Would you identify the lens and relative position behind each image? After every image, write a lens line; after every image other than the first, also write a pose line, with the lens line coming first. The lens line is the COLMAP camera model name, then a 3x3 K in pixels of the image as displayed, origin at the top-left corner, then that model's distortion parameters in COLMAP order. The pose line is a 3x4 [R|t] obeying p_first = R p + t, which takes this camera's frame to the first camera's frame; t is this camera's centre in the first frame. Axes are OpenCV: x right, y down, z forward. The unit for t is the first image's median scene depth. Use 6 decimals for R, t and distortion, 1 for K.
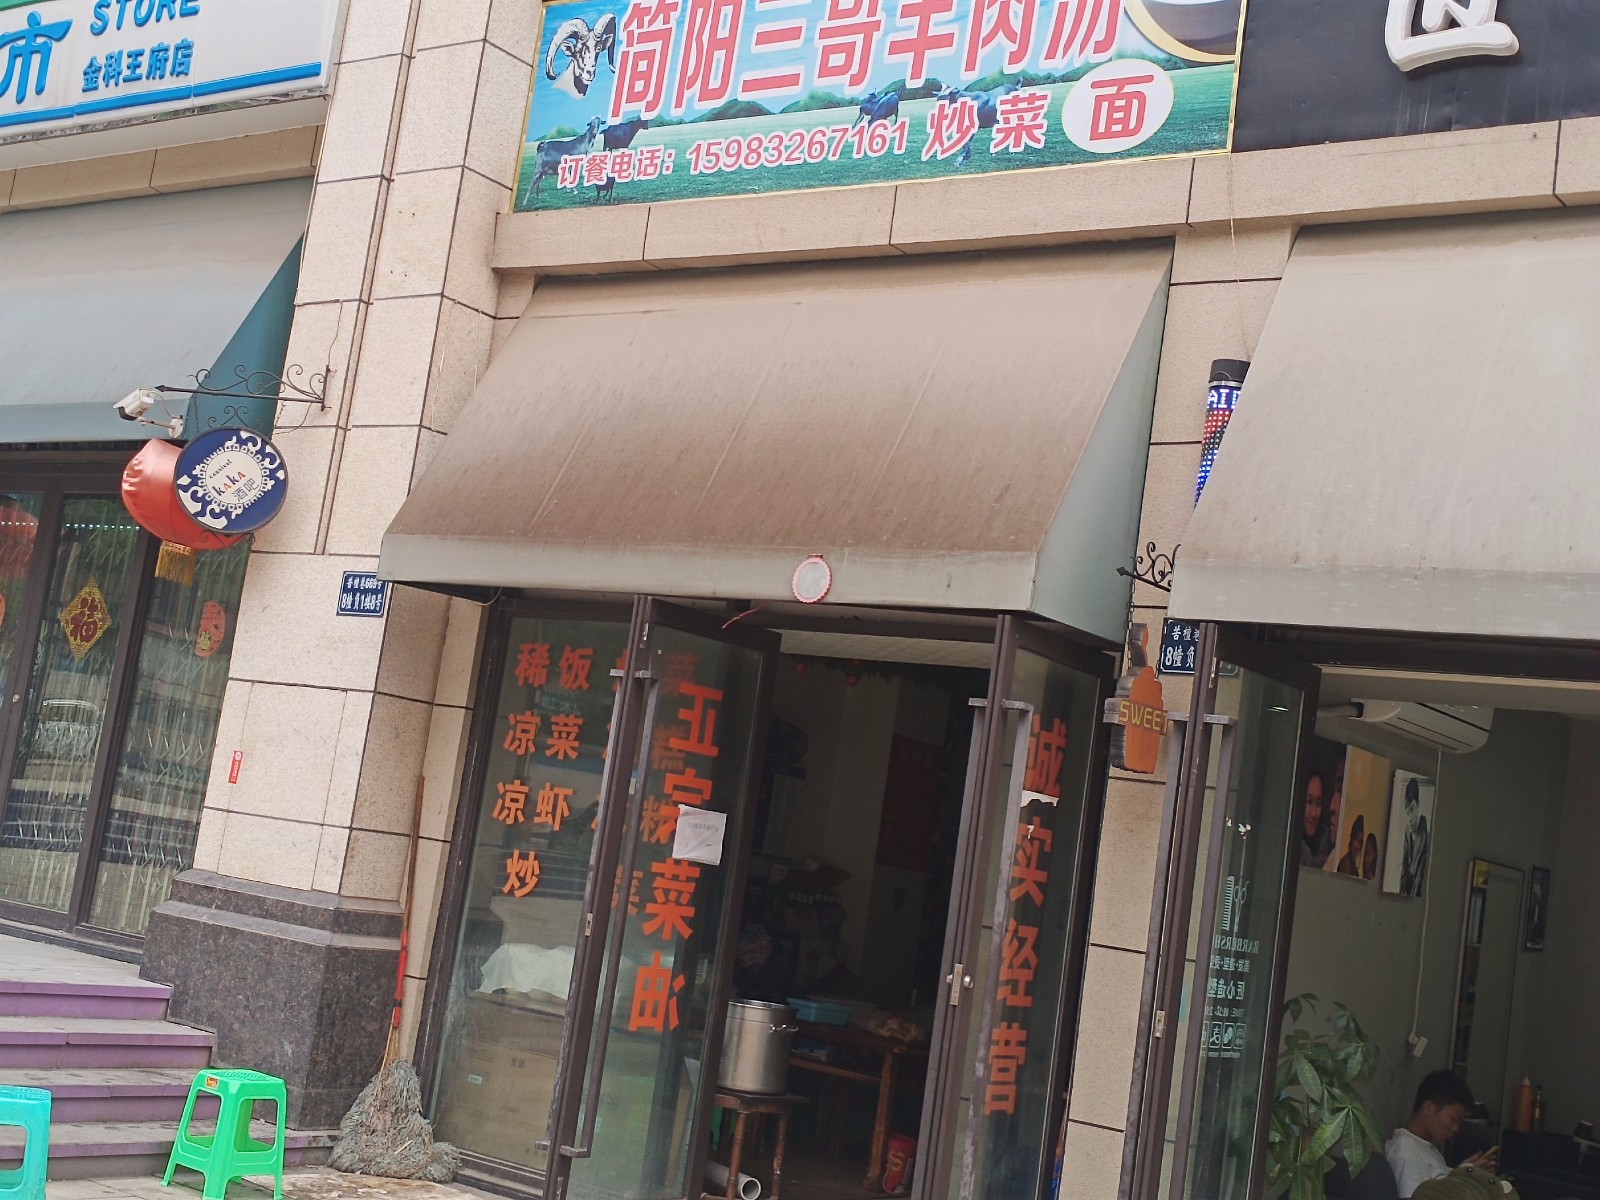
lens RADIAL K [[2118.7, 0, 800.0], [0, 2118.7, 600.0], [0, 0, 1]] dist [0.139377, -0.469424]
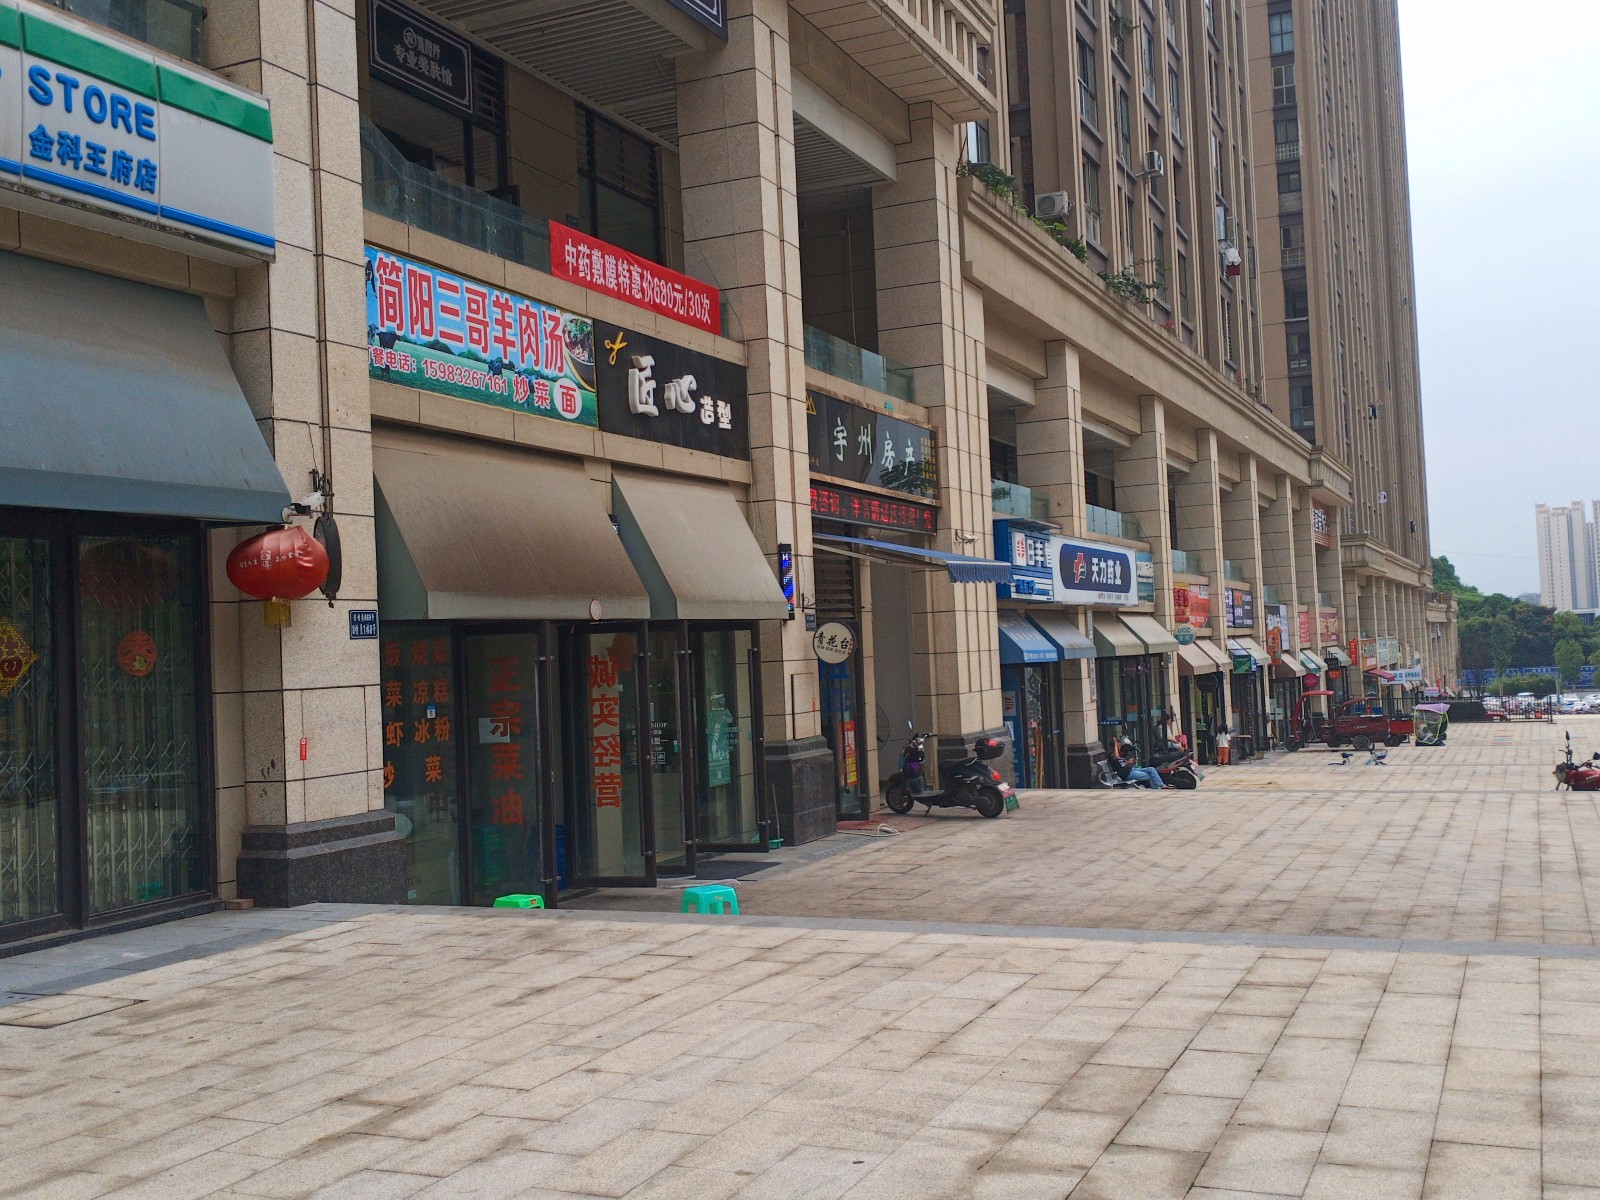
lens RADIAL K [[1629.1, 0, 800.0], [0, 1629.1, 600.0], [0, 0, 1]] dist [0.096203, -0.209335]
pose [[-0.206639, -0.102164, 0.973069, -1.485187], [-0.110633, 0.990595, 0.080511, -0.157987], [-0.972142, -0.091017, -0.215998, 0.966932]]
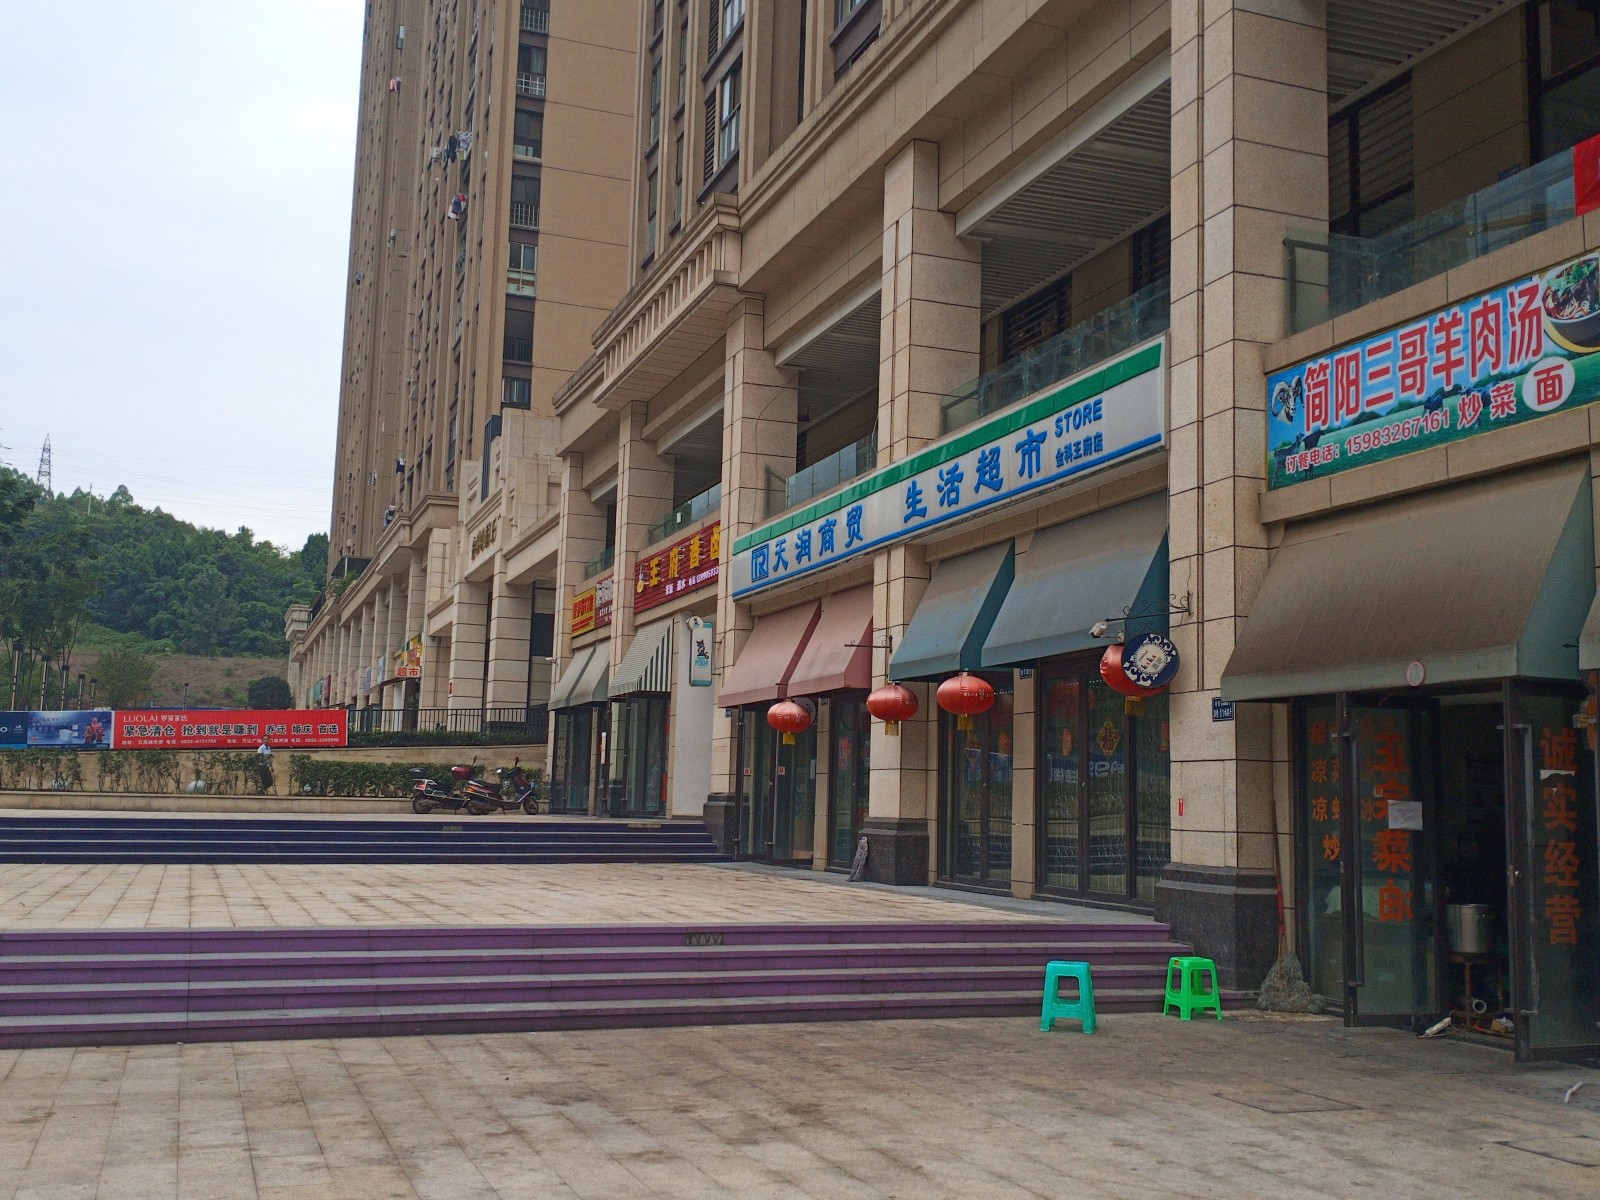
lens RADIAL K [[1629.1, 0, 800.0], [0, 1629.1, 600.0], [0, 0, 1]] dist [0.096203, -0.209335]
pose [[0.823429, -0.190684, -0.534420, 0.290167], [0.163307, 0.981633, -0.098630, -0.015803], [0.543412, -0.006059, 0.839444, -0.441357]]
